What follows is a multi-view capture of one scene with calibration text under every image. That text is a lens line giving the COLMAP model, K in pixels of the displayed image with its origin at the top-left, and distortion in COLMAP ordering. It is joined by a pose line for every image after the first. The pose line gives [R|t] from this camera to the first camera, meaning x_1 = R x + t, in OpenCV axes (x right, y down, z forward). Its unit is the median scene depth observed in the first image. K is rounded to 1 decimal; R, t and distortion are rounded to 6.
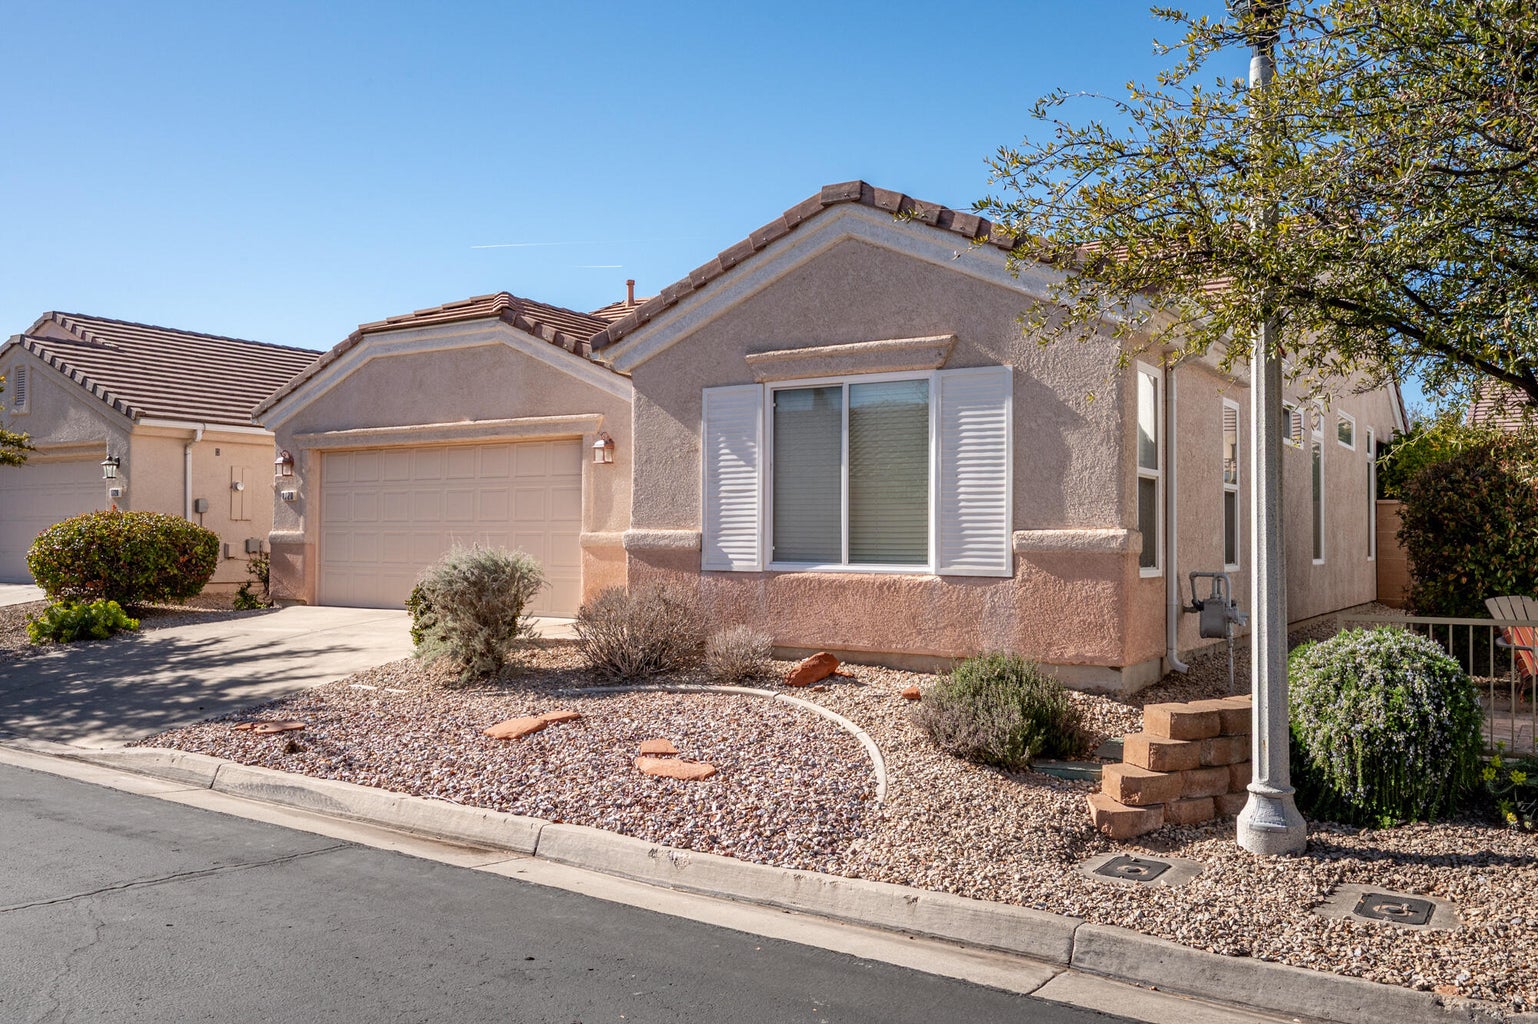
lens RADIAL K [[1189.2, 0, 769.0], [0, 1189.2, 508.2], [0, 0, 1]] dist [0.000784, 0.000002]
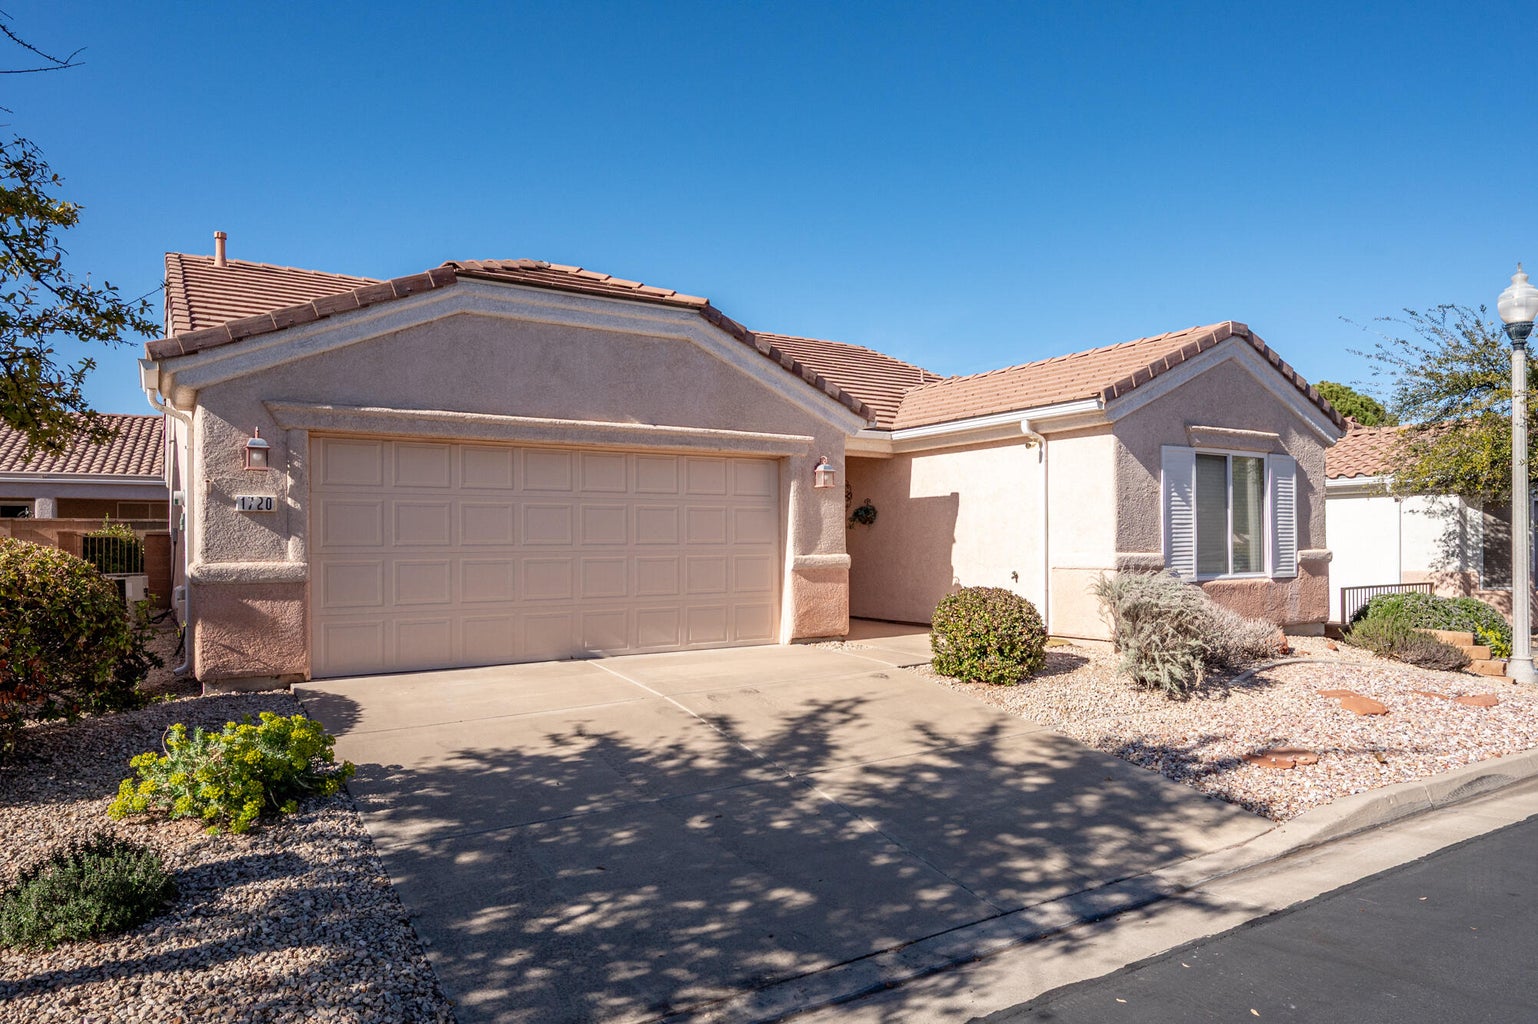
lens RADIAL K [[868.2, 0, 772.1], [0, 868.2, 527.6], [0, 0, 1]] dist [-0.008994, -0.001174]
pose [[0.448902, 0.007741, 0.893547, -0.819639], [-0.014546, 0.999893, -0.001354, -0.001567], [-0.893463, -0.012390, 0.448967, 0.704556]]
